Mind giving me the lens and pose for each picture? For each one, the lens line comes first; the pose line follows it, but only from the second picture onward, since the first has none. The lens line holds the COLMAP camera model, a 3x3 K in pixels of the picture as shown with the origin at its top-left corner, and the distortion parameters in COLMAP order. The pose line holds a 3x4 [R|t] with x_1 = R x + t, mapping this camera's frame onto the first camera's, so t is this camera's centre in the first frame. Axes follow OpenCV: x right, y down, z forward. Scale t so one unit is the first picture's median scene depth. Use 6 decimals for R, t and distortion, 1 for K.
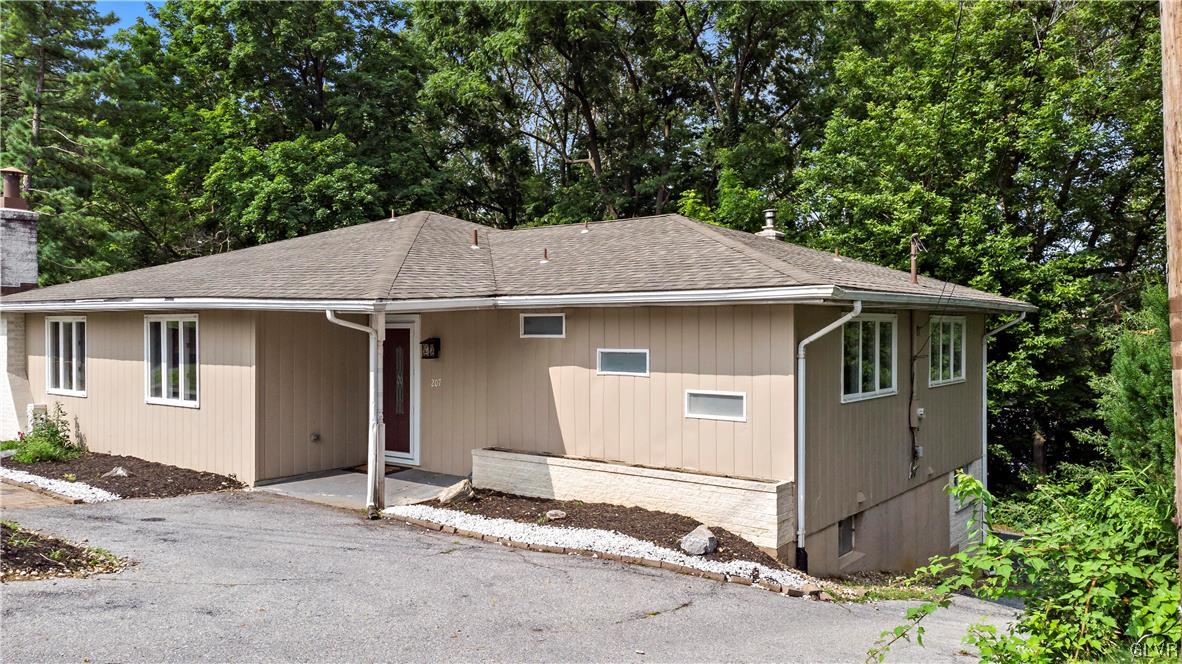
lens RADIAL K [[902.1, 0, 585.4], [0, 902.1, 328.3], [0, 0, 1]] dist [0.047181, 0.019976]
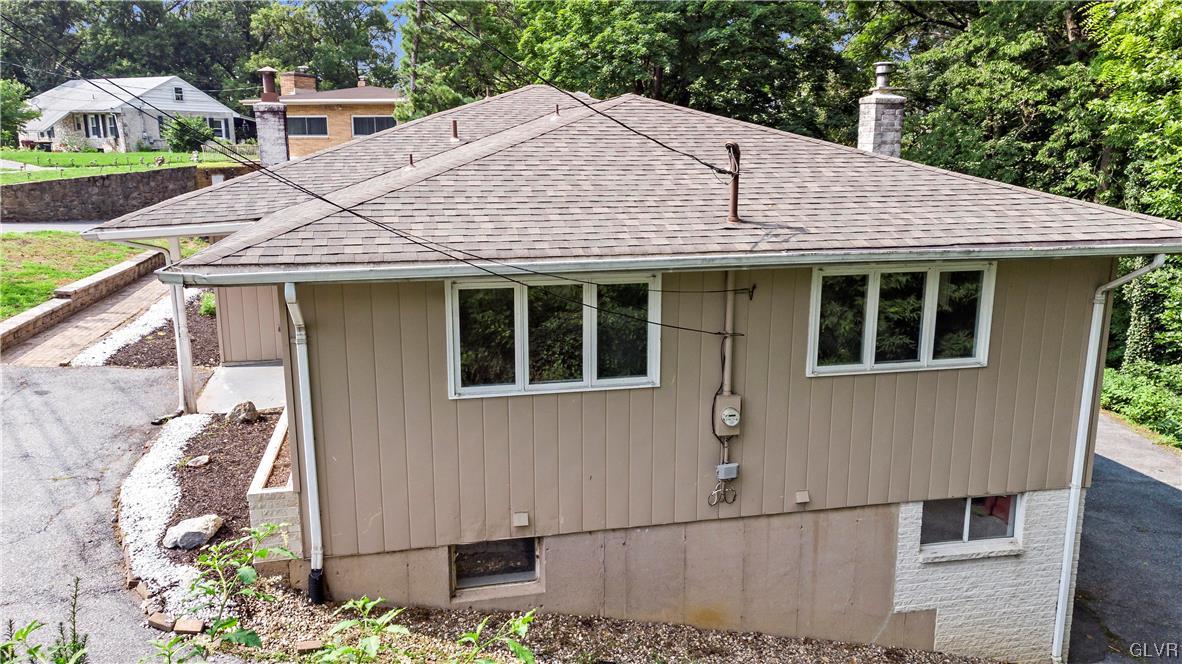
lens RADIAL K [[902.1, 0, 589.6], [0, 902.1, 335.1], [0, 0, 1]] dist [0.047181, 0.019976]
pose [[0.723413, 0.146832, -0.674621, 0.571332], [0.001885, 0.976700, 0.214600, -0.086220], [0.690413, -0.156516, 0.706281, 0.388158]]
